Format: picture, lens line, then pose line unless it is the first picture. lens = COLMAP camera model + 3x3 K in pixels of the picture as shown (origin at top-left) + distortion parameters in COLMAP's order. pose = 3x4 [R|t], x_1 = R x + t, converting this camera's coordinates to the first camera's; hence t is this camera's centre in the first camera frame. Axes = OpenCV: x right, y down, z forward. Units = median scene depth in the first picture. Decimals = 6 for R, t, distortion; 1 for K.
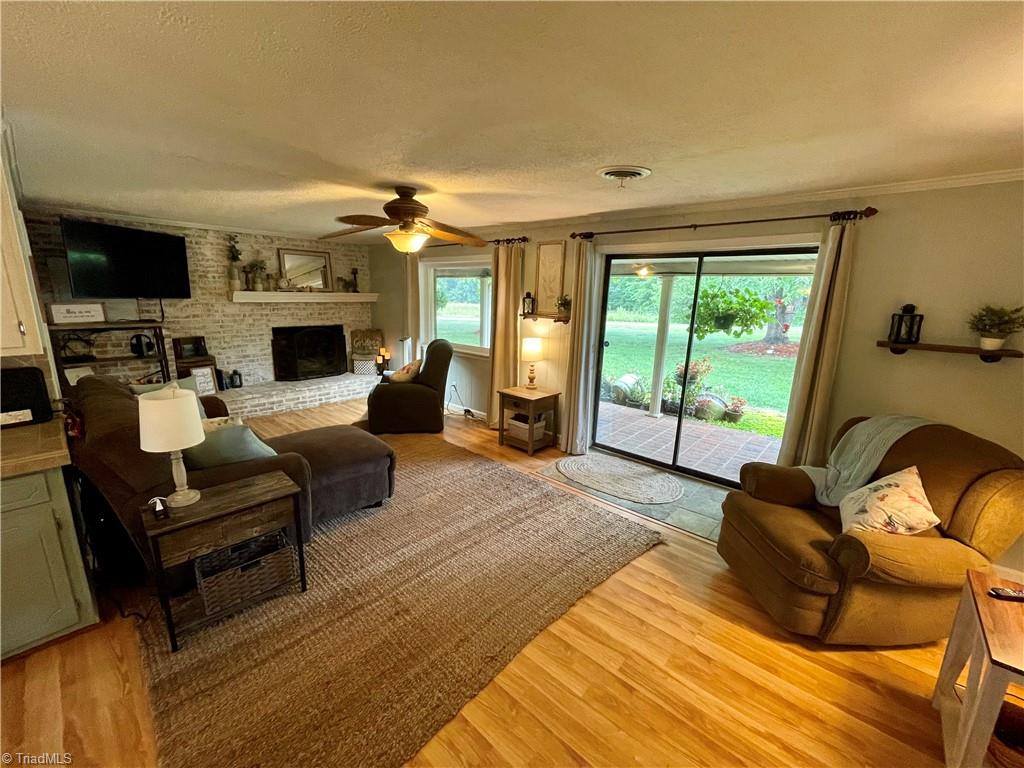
lens RADIAL K [[412.3, 0, 511.6], [0, 412.3, 383.1], [0, 0, 1]] dist [-0.000117, -0.000044]
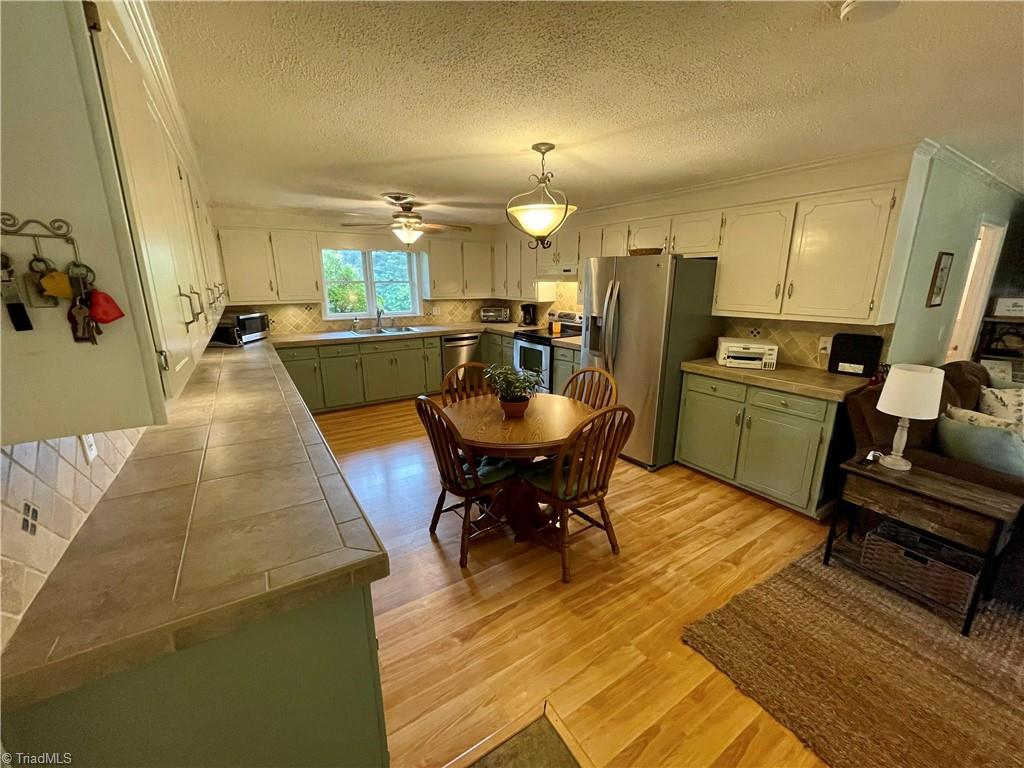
lens RADIAL K [[412.3, 0, 512.3], [0, 412.3, 384.9], [0, 0, 1]] dist [-0.000117, -0.000044]
pose [[-0.260713, 0.210899, -0.942099, 0.483936], [-0.216724, 0.938155, 0.269992, 0.007066], [0.940776, 0.274566, -0.198882, 0.204073]]
